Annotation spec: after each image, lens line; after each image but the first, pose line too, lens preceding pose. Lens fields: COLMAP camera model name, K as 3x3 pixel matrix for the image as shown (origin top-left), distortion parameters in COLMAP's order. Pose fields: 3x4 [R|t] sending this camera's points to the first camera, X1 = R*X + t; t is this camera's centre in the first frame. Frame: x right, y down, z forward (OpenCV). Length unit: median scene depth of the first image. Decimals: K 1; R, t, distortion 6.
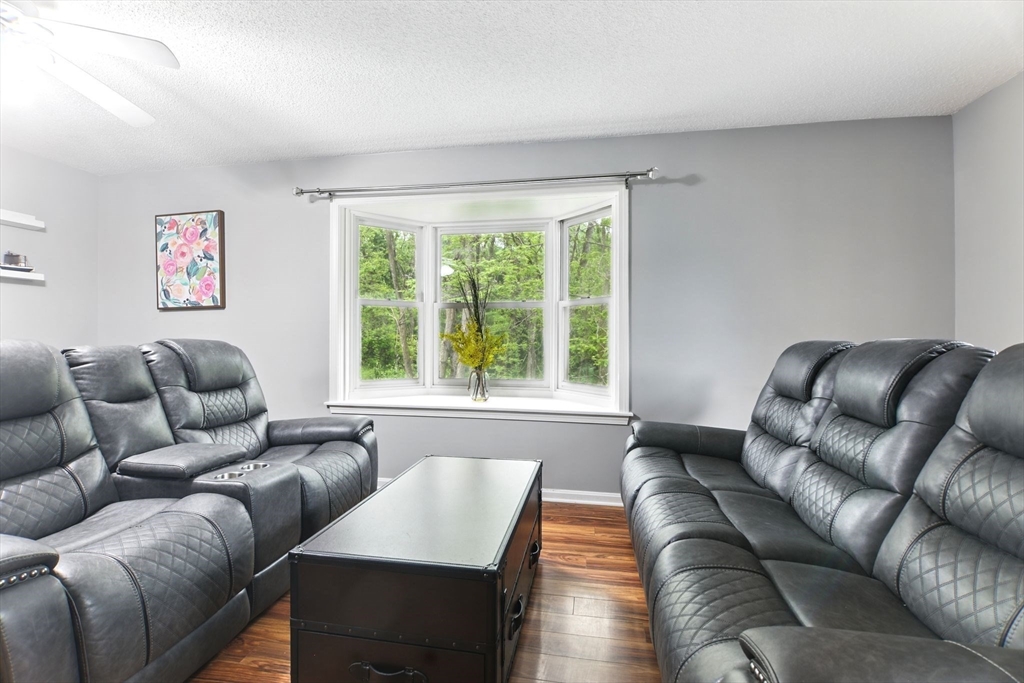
lens RADIAL K [[449.5, 0, 507.3], [0, 449.5, 337.0], [0, 0, 1]] dist [-0.002920, -0.007570]
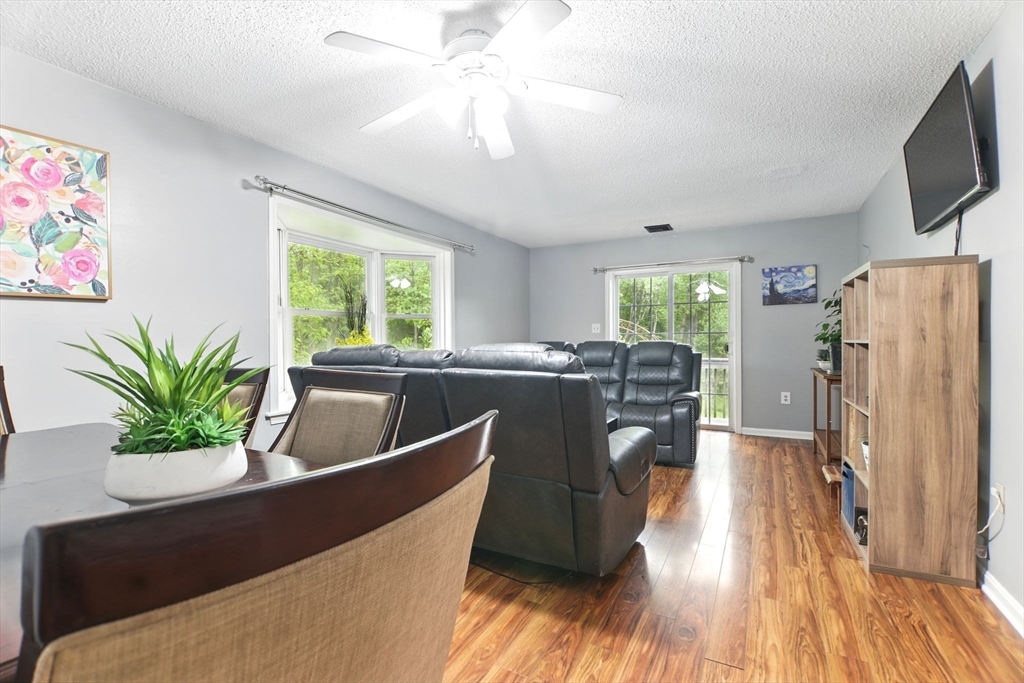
lens RADIAL K [[449.5, 0, 488.5], [0, 449.5, 348.8], [0, 0, 1]] dist [-0.002920, -0.007570]
pose [[0.362658, -0.023062, 0.931637, -1.049320], [0.003416, 0.999720, 0.023417, -0.007343], [-0.931916, -0.005310, 0.362635, 0.235169]]
